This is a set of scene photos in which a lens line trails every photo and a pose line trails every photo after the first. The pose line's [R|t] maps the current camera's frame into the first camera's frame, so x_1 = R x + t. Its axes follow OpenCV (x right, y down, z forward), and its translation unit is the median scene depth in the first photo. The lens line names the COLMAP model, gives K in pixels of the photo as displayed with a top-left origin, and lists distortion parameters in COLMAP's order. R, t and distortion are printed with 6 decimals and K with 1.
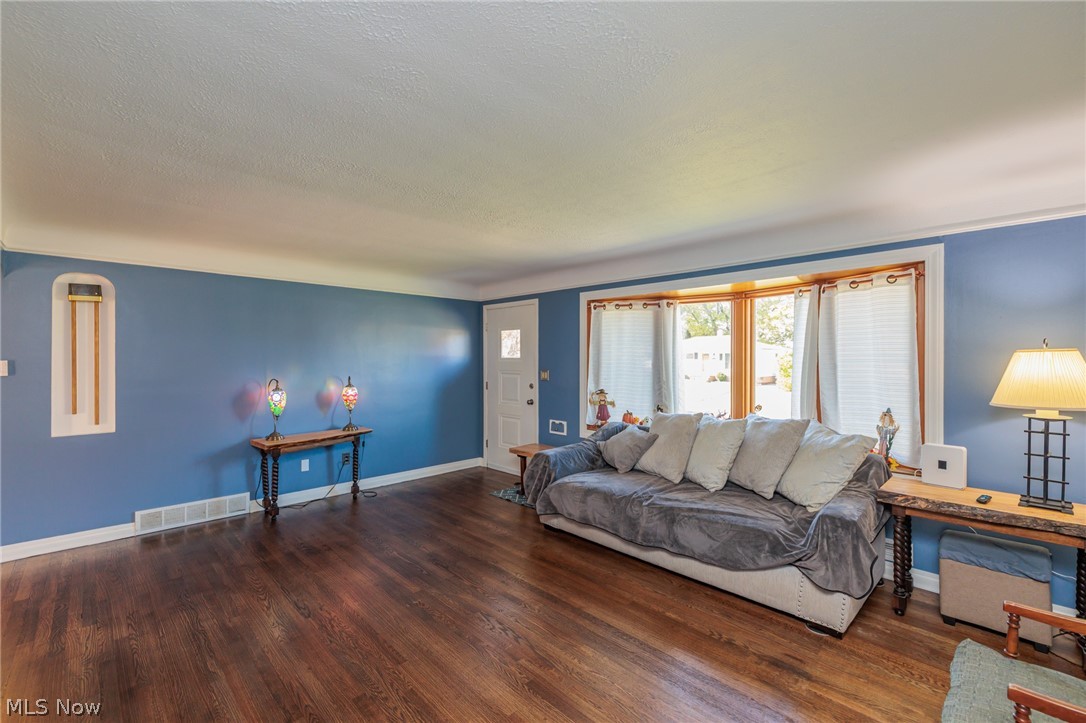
lens RADIAL K [[453.9, 0, 543.0], [0, 453.9, 361.5], [0, 0, 1]] dist [-0.000482, 0.000201]
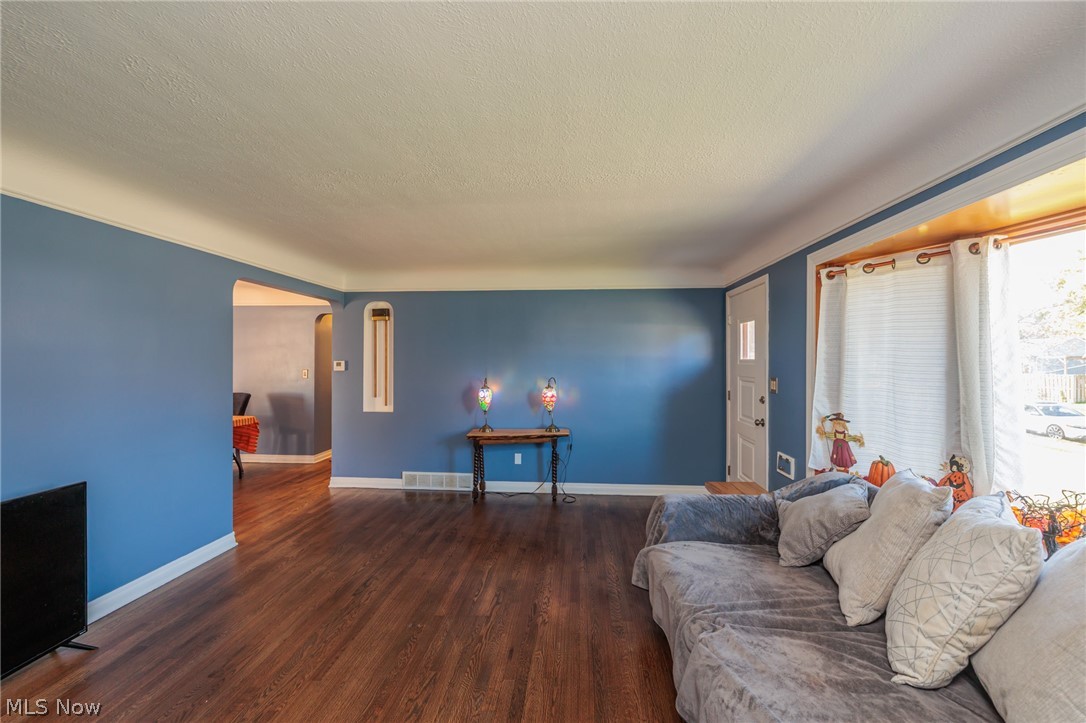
lens RADIAL K [[453.9, 0, 543.0], [0, 453.9, 361.5], [0, 0, 1]] dist [-0.000482, 0.000201]
pose [[0.657323, 0.004736, -0.753594, 0.324325], [-0.006357, 0.999980, 0.000739, -0.003804], [0.753582, 0.004304, 0.657340, 0.329435]]
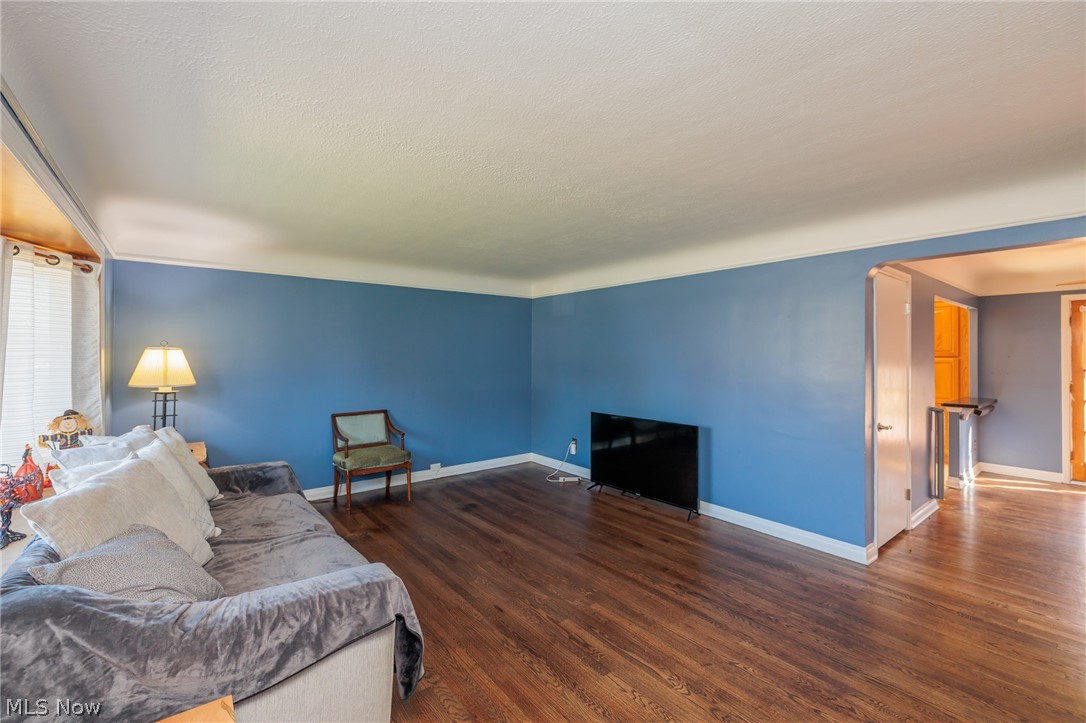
lens RADIAL K [[471.3, 0, 543.0], [0, 471.3, 361.5], [0, 0, 1]] dist [0.000113, 0.000103]
pose [[-0.992750, 0.003923, 0.120132, -0.176099], [0.004368, 0.999985, 0.003441, -0.002297], [-0.120116, 0.003940, -0.992752, 1.178556]]
